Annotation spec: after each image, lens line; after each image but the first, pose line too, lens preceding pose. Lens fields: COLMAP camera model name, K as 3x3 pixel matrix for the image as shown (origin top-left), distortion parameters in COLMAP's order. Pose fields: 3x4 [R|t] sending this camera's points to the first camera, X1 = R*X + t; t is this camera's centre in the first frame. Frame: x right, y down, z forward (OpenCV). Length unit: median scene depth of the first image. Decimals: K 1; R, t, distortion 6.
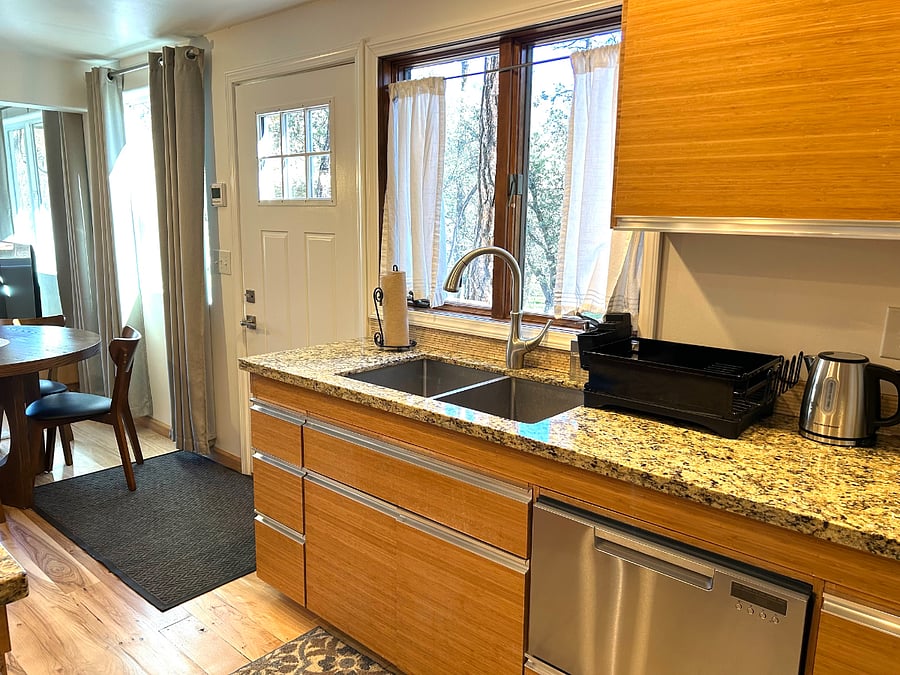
lens RADIAL K [[672.6, 0, 445.0], [0, 672.6, 343.1], [0, 0, 1]] dist [0.058474, -0.061999]
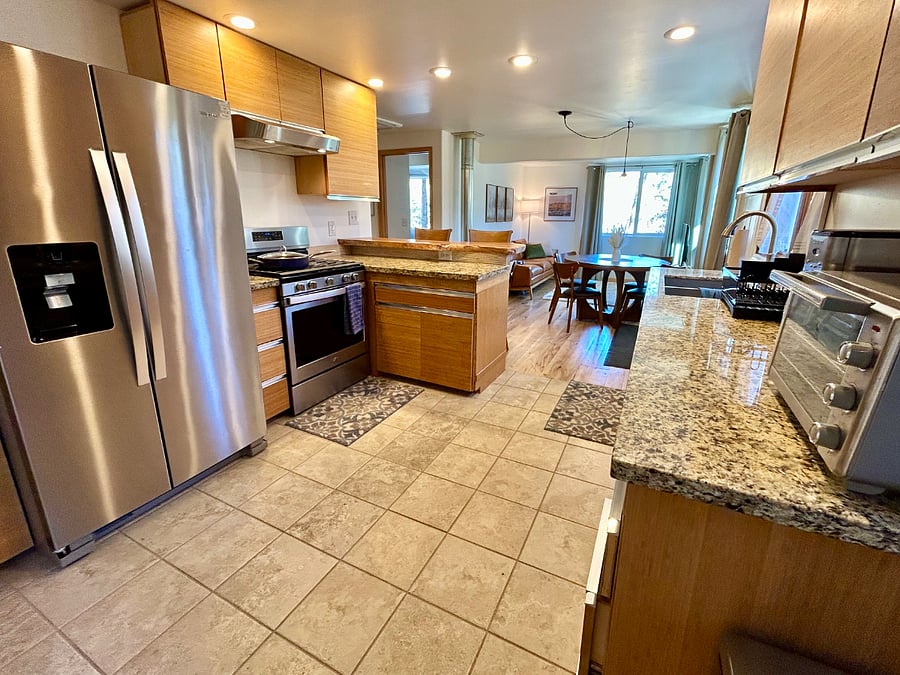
lens RADIAL K [[401.9, 0, 459.5], [0, 401.9, 318.3], [0, 0, 1]] dist [0.001864, -0.000460]
pose [[0.270491, 0.233168, -0.934060, 0.704475], [-0.185225, 0.964705, 0.187179, 0.050144], [0.944736, 0.122381, 0.304132, 0.039343]]
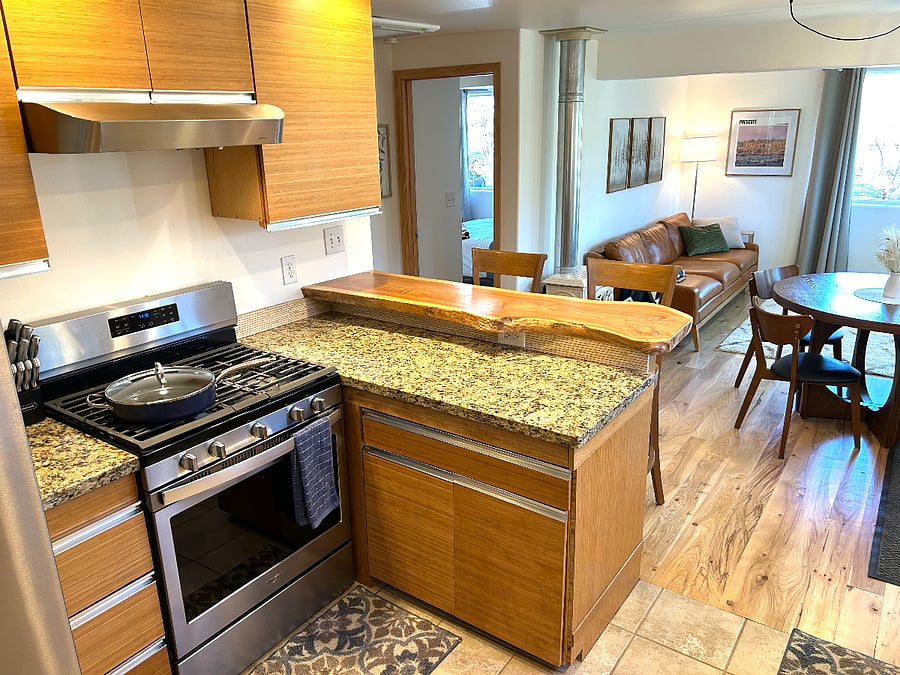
lens RADIAL K [[672.6, 0, 448.9], [0, 672.6, 338.8], [0, 0, 1]] dist [0.058474, -0.061999]
pose [[0.111367, 0.285363, -0.951927, 0.409310], [-0.158982, 0.950665, 0.266385, -0.142406], [0.980980, 0.121673, 0.151241, 0.113494]]
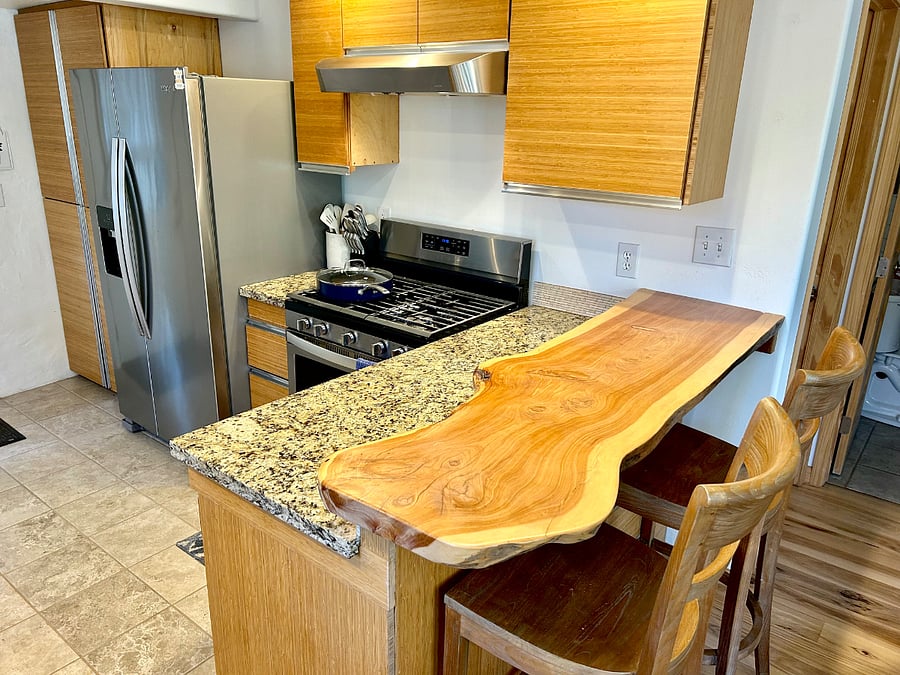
lens RADIAL K [[672.6, 0, 448.6], [0, 672.6, 340.2], [0, 0, 1]] dist [0.058474, -0.061999]
pose [[-0.997420, -0.020443, -0.068817, -0.423316], [-0.051547, 0.871138, 0.488325, -0.251796], [0.049967, 0.490613, -0.869944, 0.850076]]
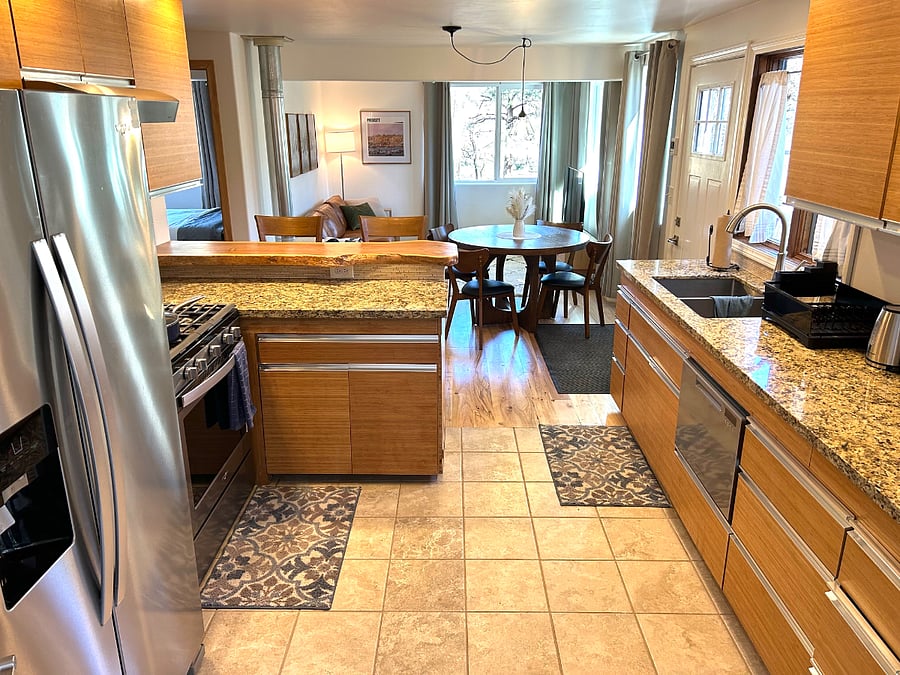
lens RADIAL K [[672.6, 0, 447.8], [0, 672.6, 332.4], [0, 0, 1]] dist [0.058474, -0.061999]
pose [[0.659658, 0.213074, -0.720729, 0.598148], [-0.127546, 0.976798, 0.172039, -0.033754], [0.740664, -0.021561, 0.671530, -0.389001]]
